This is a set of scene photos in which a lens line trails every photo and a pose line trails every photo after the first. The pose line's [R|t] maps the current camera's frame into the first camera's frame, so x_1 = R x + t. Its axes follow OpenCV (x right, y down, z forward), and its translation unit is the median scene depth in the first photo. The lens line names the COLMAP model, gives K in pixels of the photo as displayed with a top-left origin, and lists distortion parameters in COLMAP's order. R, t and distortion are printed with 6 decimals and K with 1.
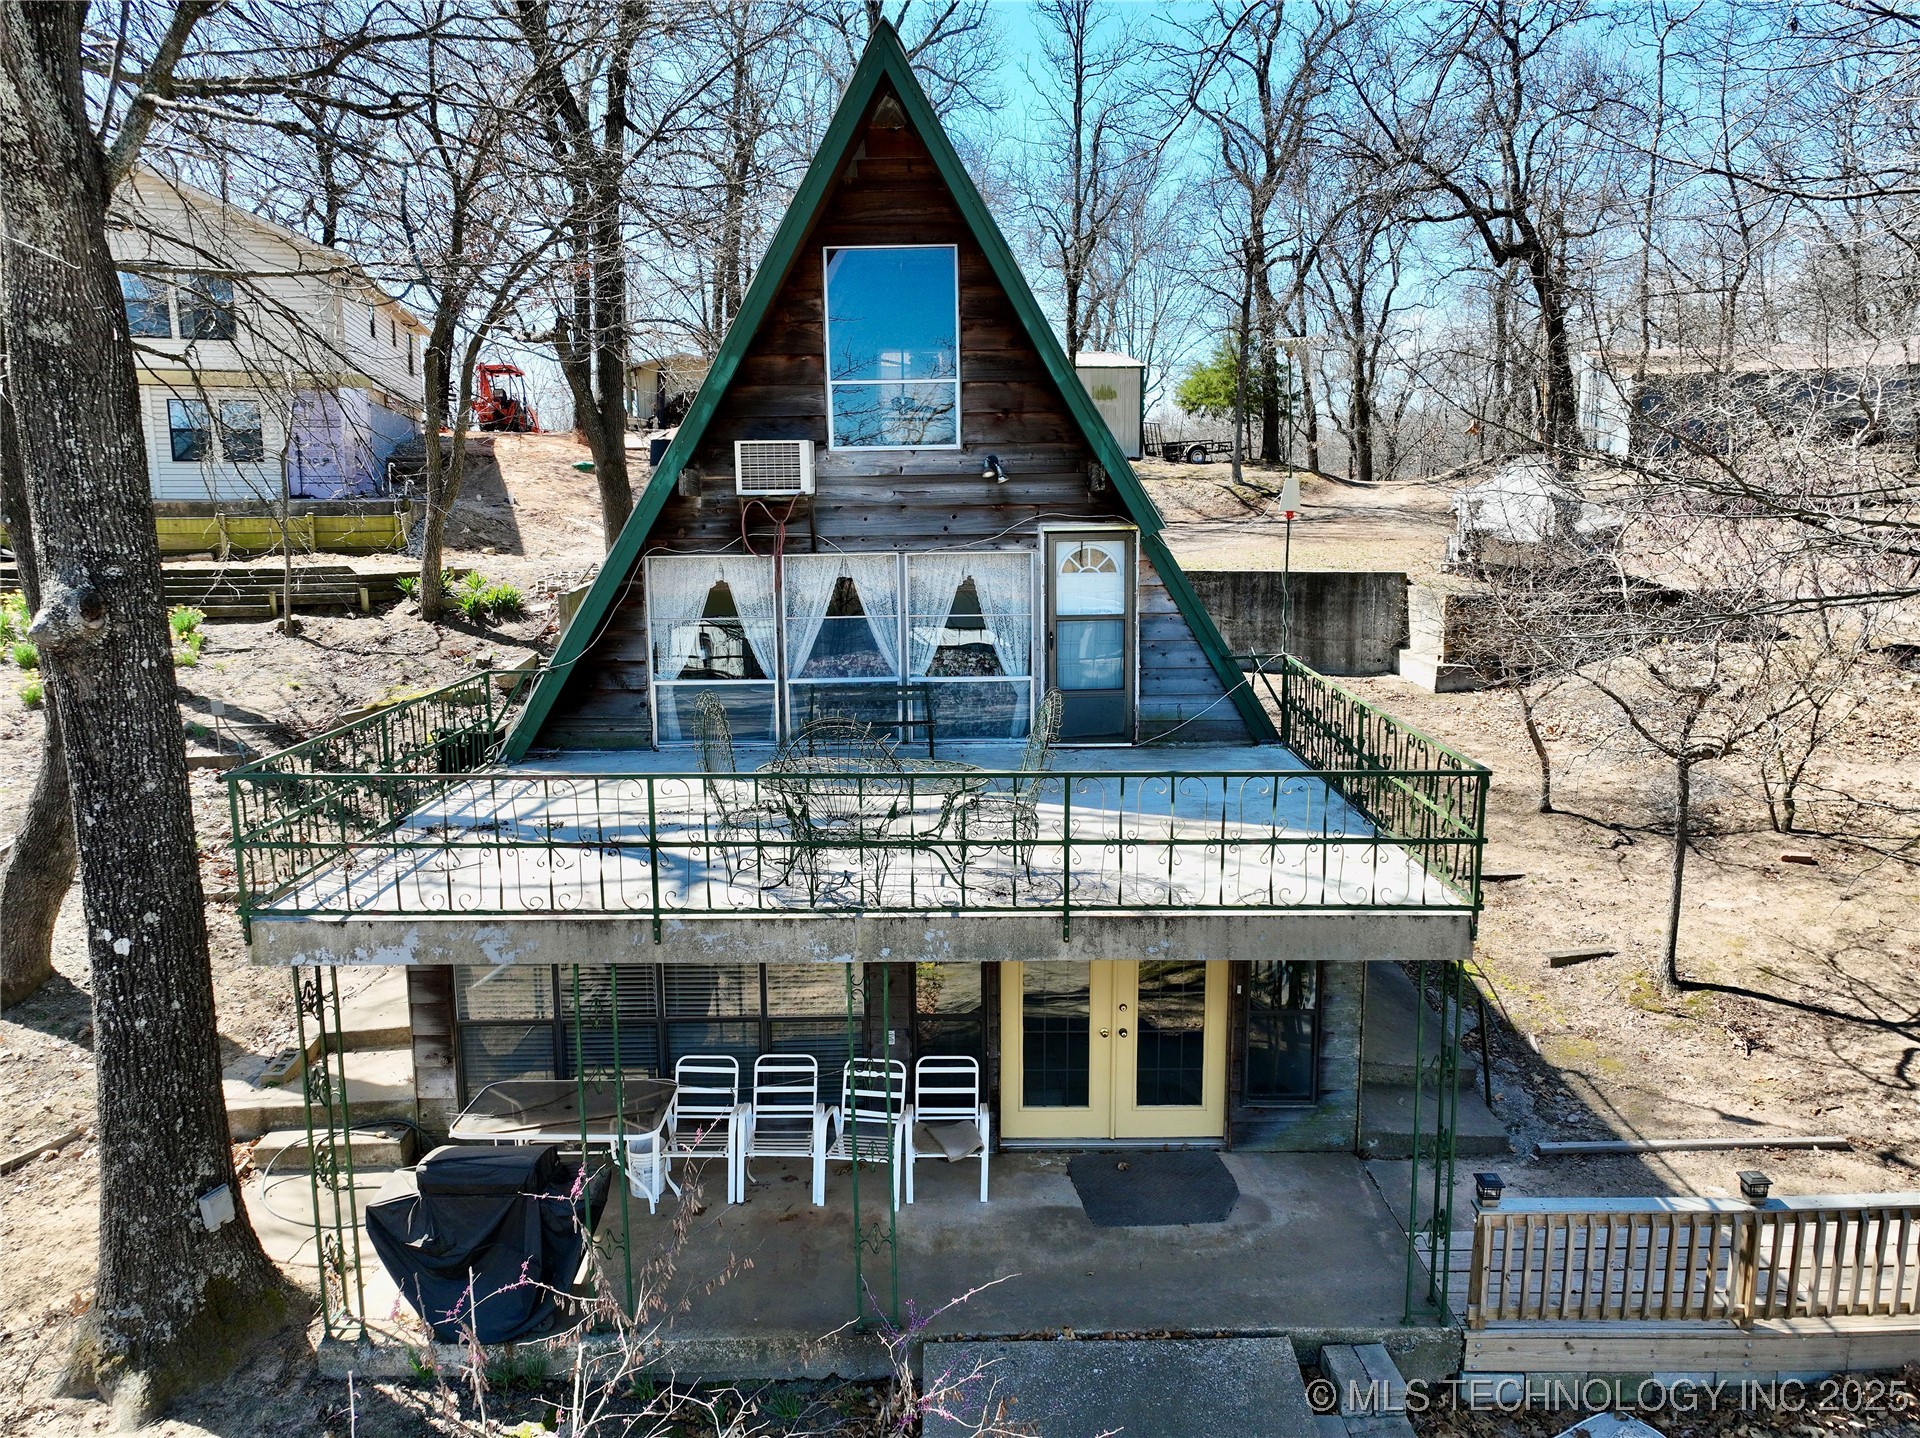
lens RADIAL K [[1349.1, 0, 960.0], [0, 1349.1, 719.0], [0, 0, 1]] dist [0.009720, -0.000783]
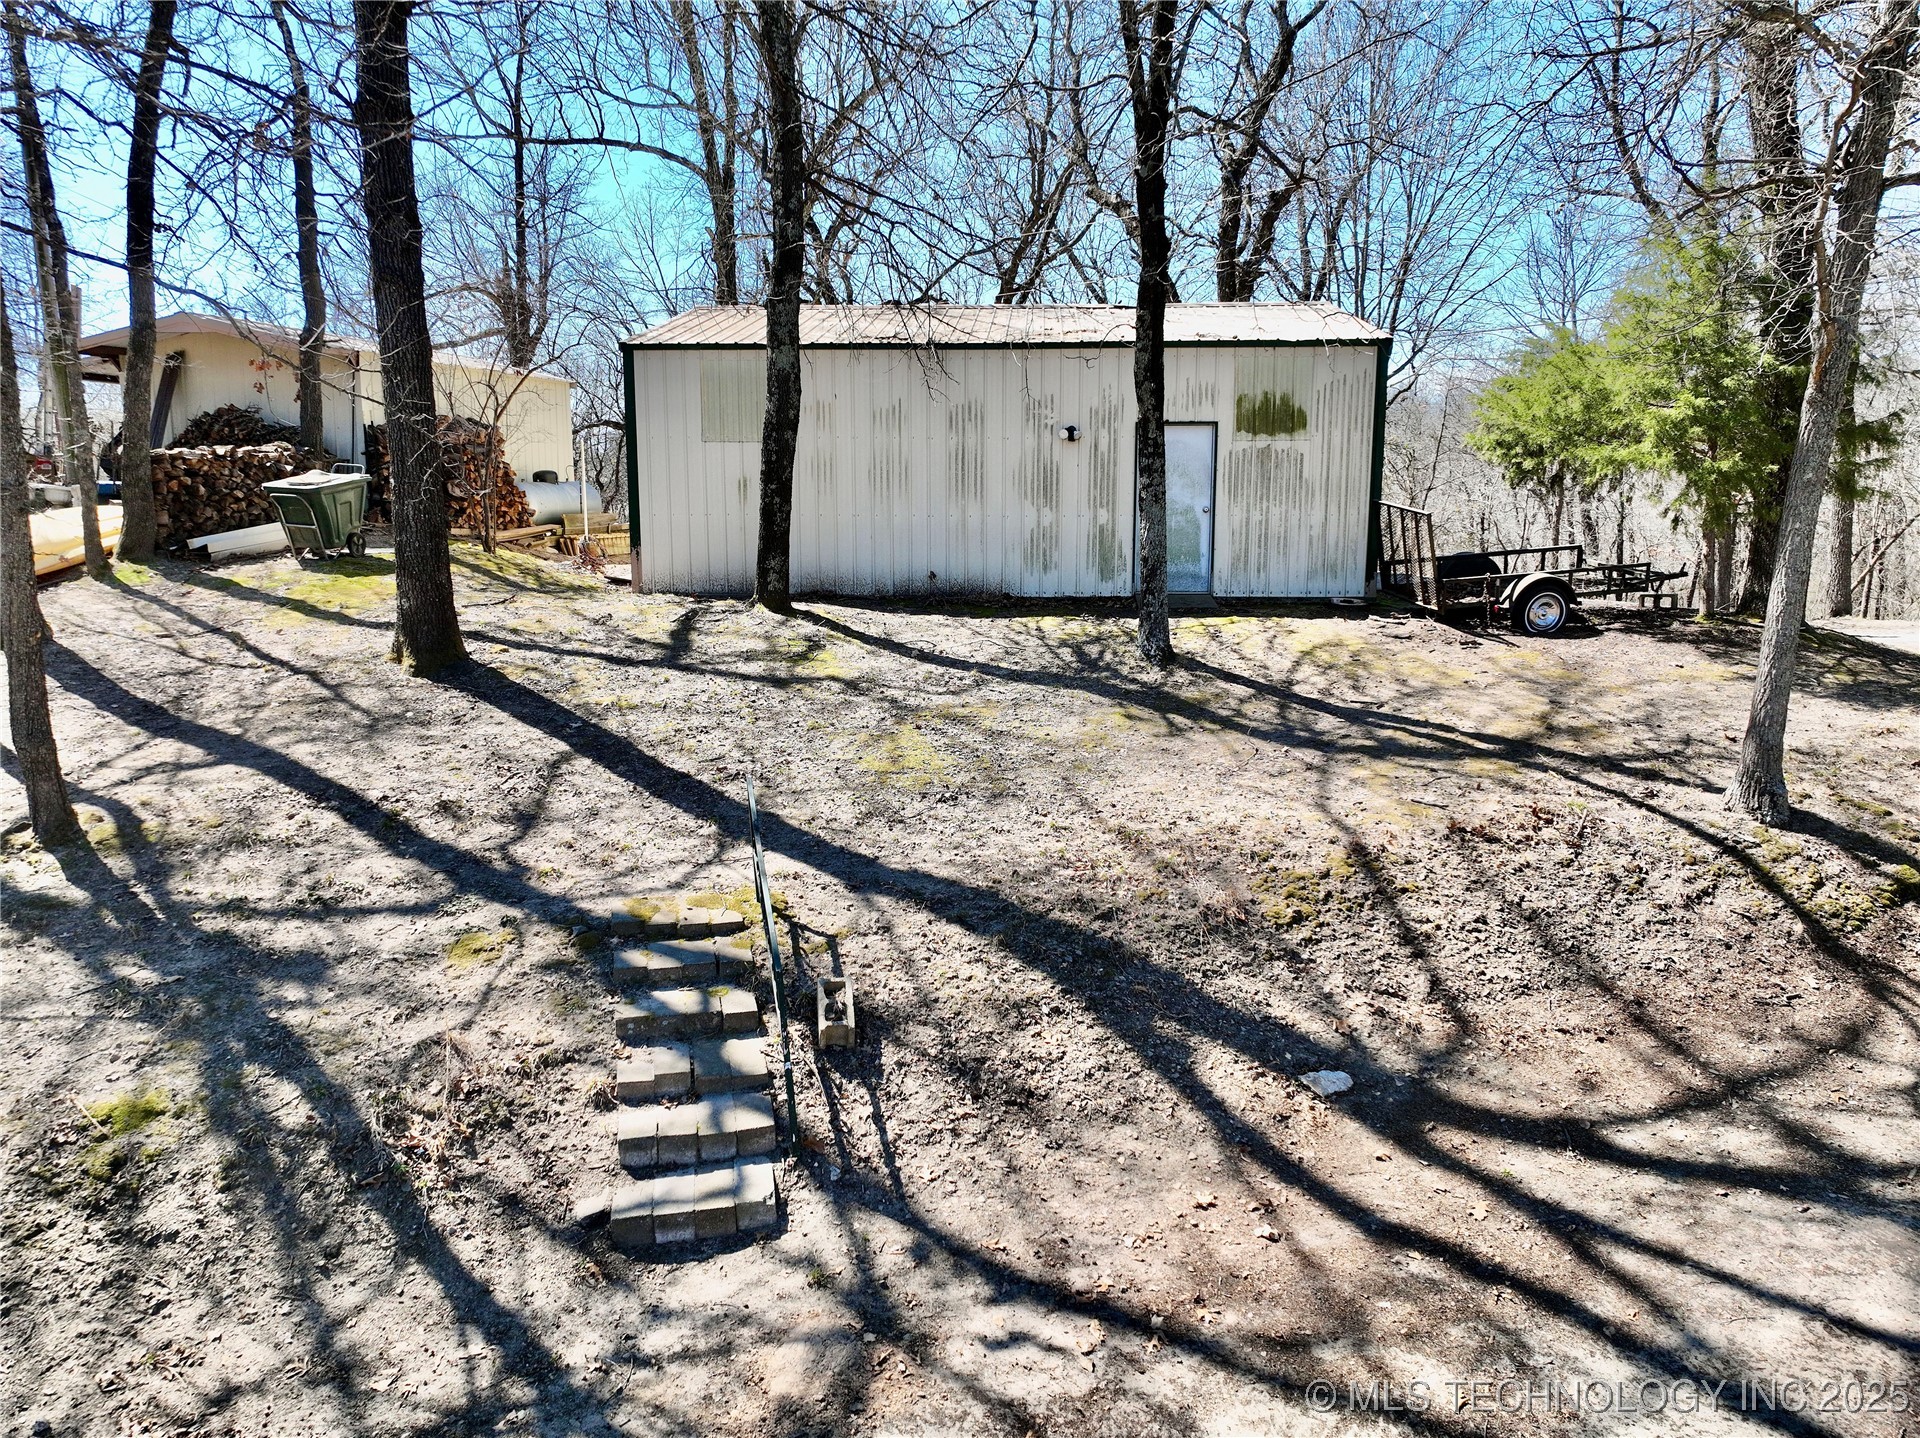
lens RADIAL K [[1349.1, 0, 960.0], [0, 1349.1, 719.0], [0, 0, 1]] dist [0.009720, -0.000783]
pose [[0.987690, 0.036785, -0.152039, 0.167965], [-0.033089, 0.999094, 0.026766, -0.343804], [0.152886, -0.021406, 0.988012, 1.288869]]
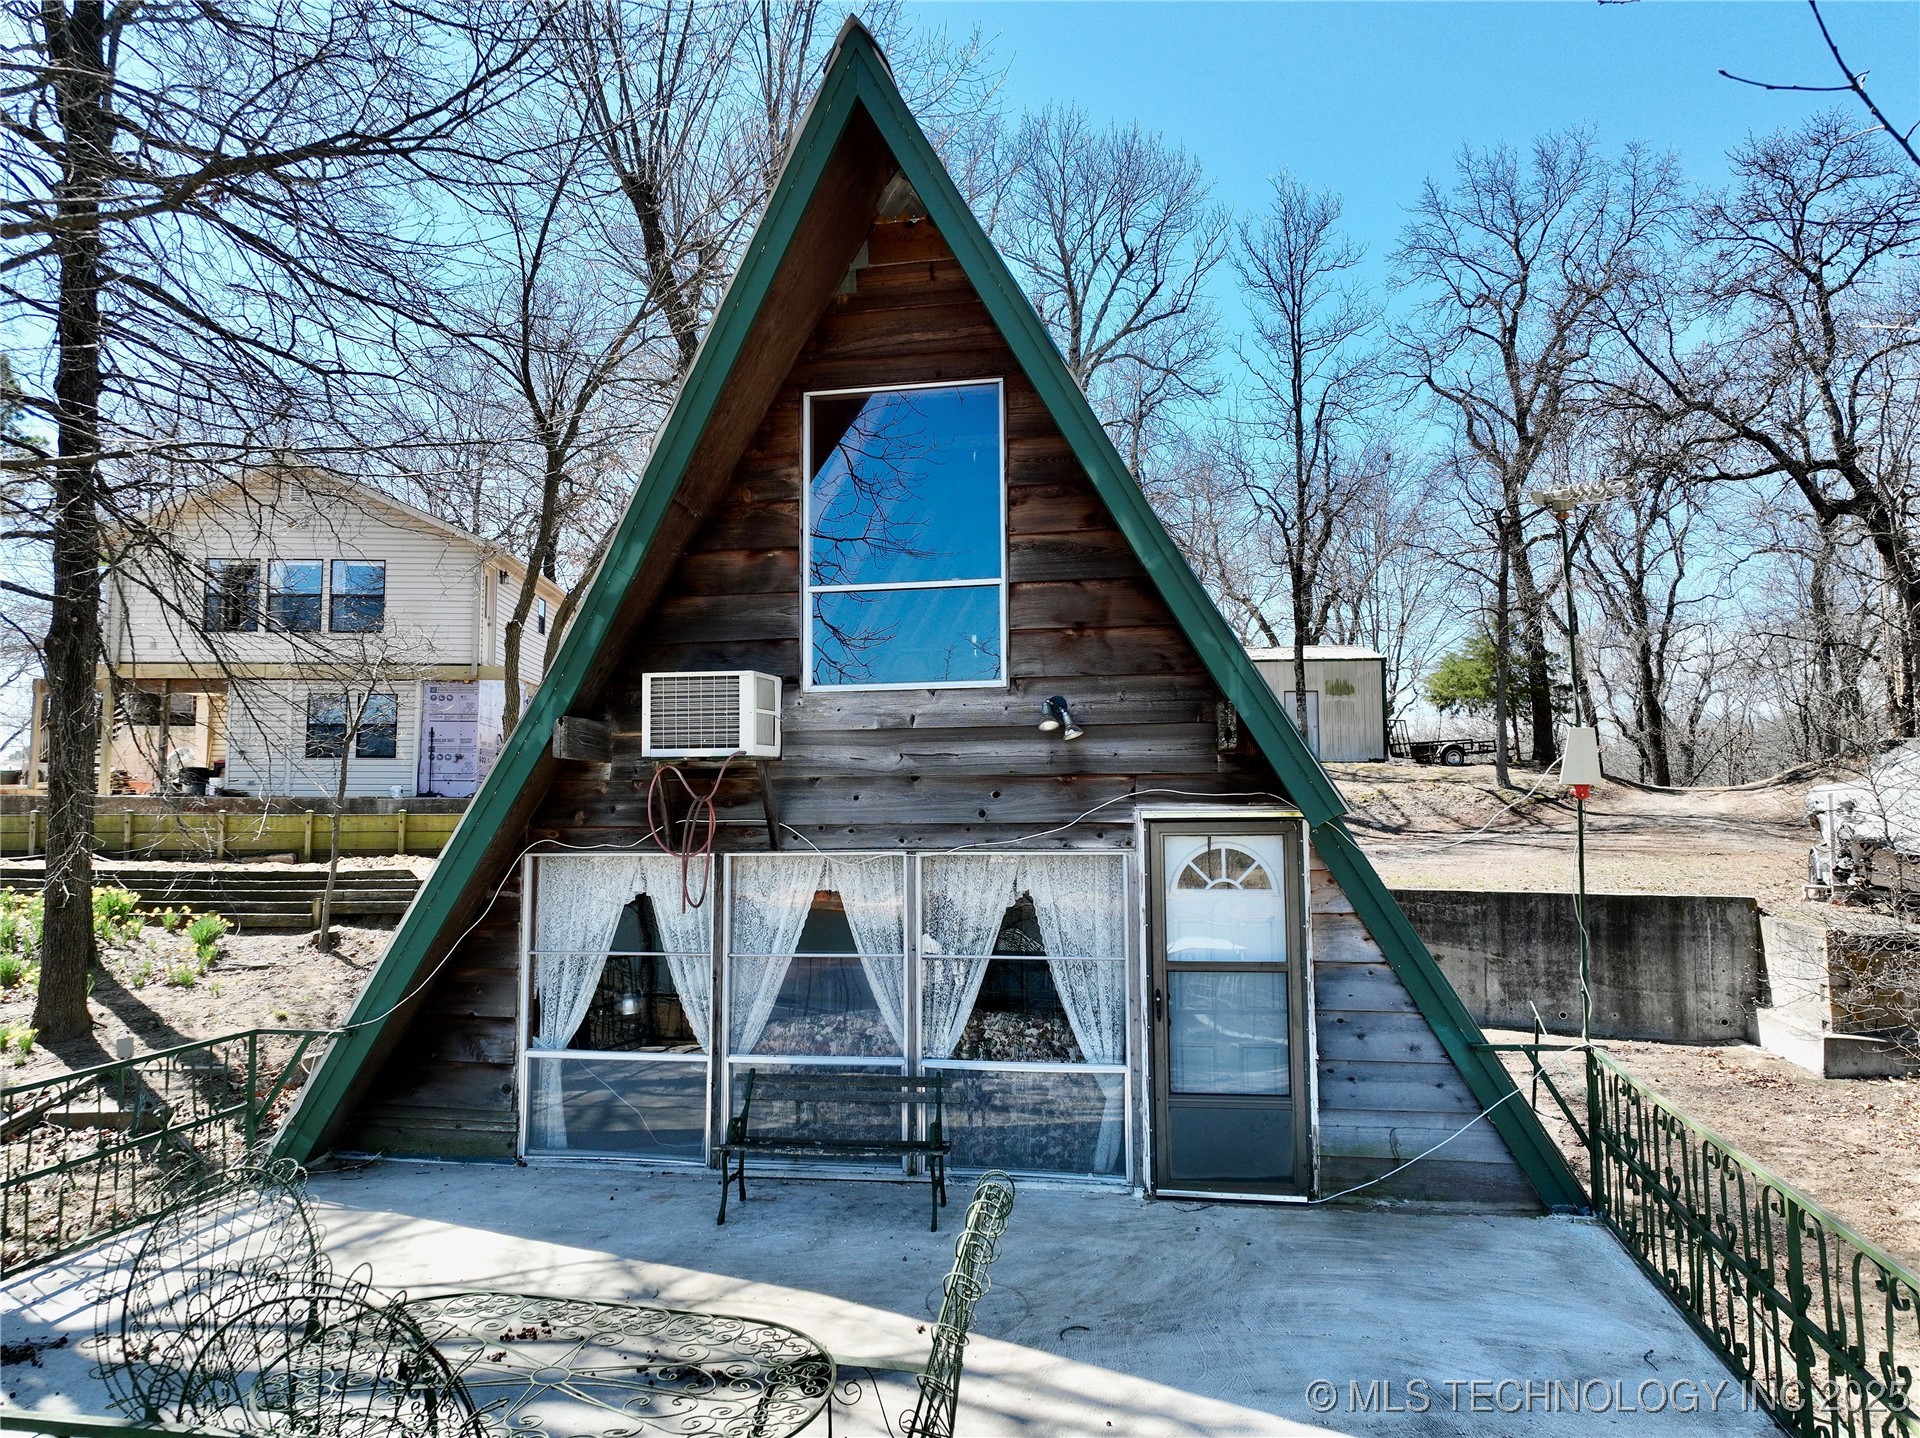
lens RADIAL K [[1349.1, 0, 960.0], [0, 1349.1, 719.0], [0, 0, 1]] dist [0.009720, -0.000783]
pose [[0.982662, -0.007597, -0.185250, 0.053084], [-0.035185, 0.973362, -0.226559, -0.024904], [0.182036, 0.229149, 0.956218, 0.228972]]
